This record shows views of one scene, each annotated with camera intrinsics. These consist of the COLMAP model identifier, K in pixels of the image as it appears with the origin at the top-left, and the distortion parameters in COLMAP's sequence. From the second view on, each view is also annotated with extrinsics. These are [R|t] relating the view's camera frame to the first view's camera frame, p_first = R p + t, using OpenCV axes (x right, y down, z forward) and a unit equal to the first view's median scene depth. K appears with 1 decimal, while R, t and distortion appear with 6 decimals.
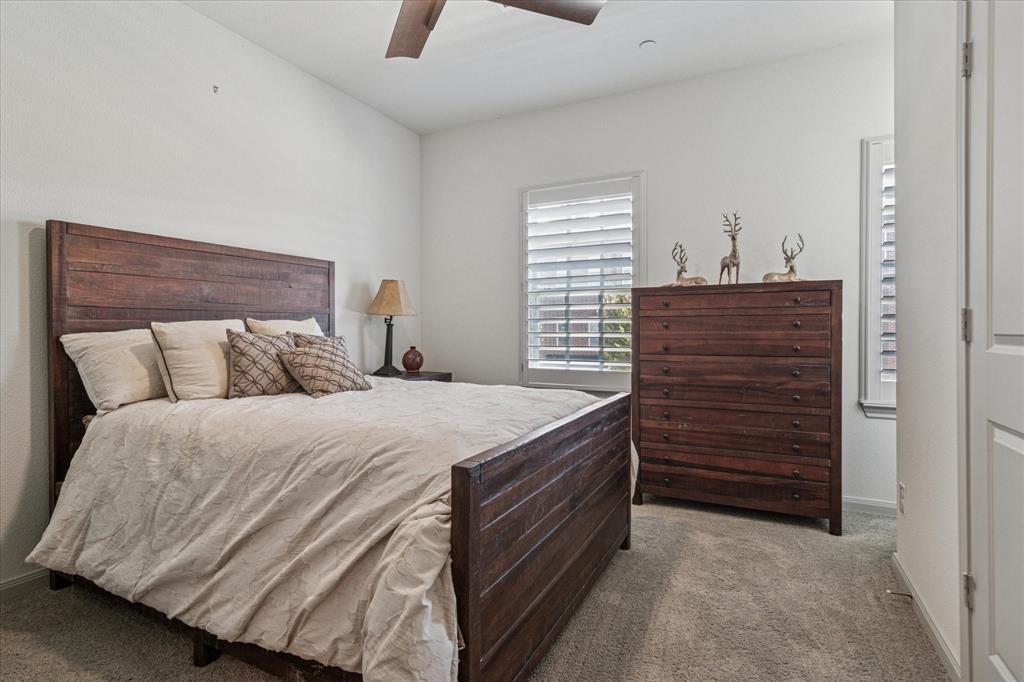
lens RADIAL K [[495.3, 0, 513.8], [0, 495.3, 334.4], [0, 0, 1]] dist [0.006074, 0.000211]
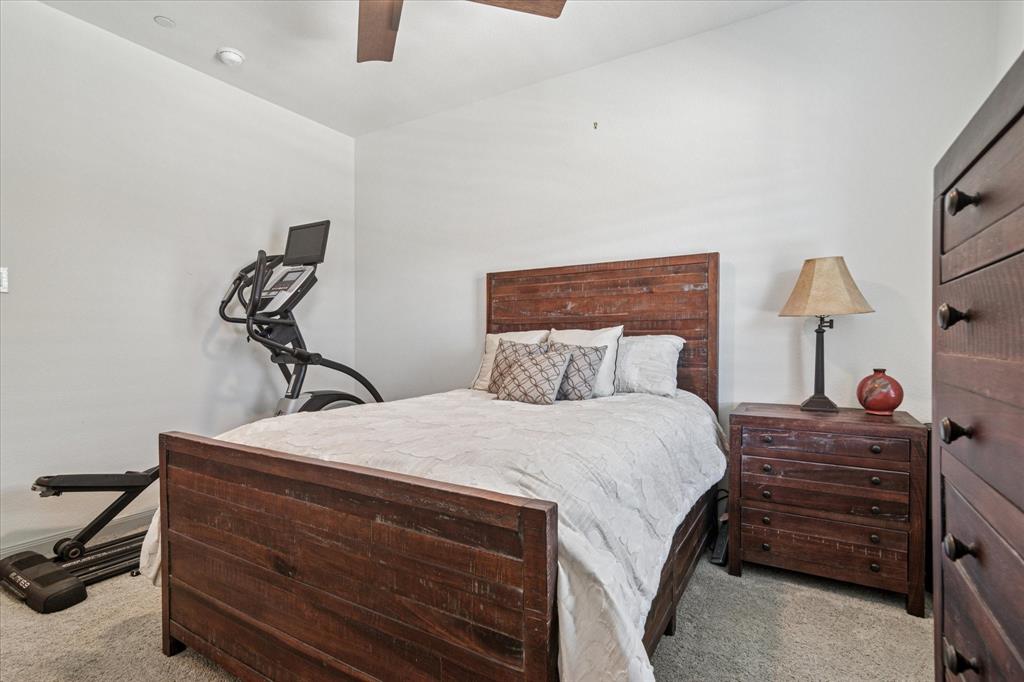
lens RADIAL K [[495.3, 0, 512.2], [0, 495.3, 341.2], [0, 0, 1]] dist [0.006074, 0.000211]
pose [[-0.075476, 0.009713, -0.997100, 0.407678], [-0.004878, 0.999937, 0.010110, -0.010036], [0.997136, 0.005627, -0.075424, 0.668371]]
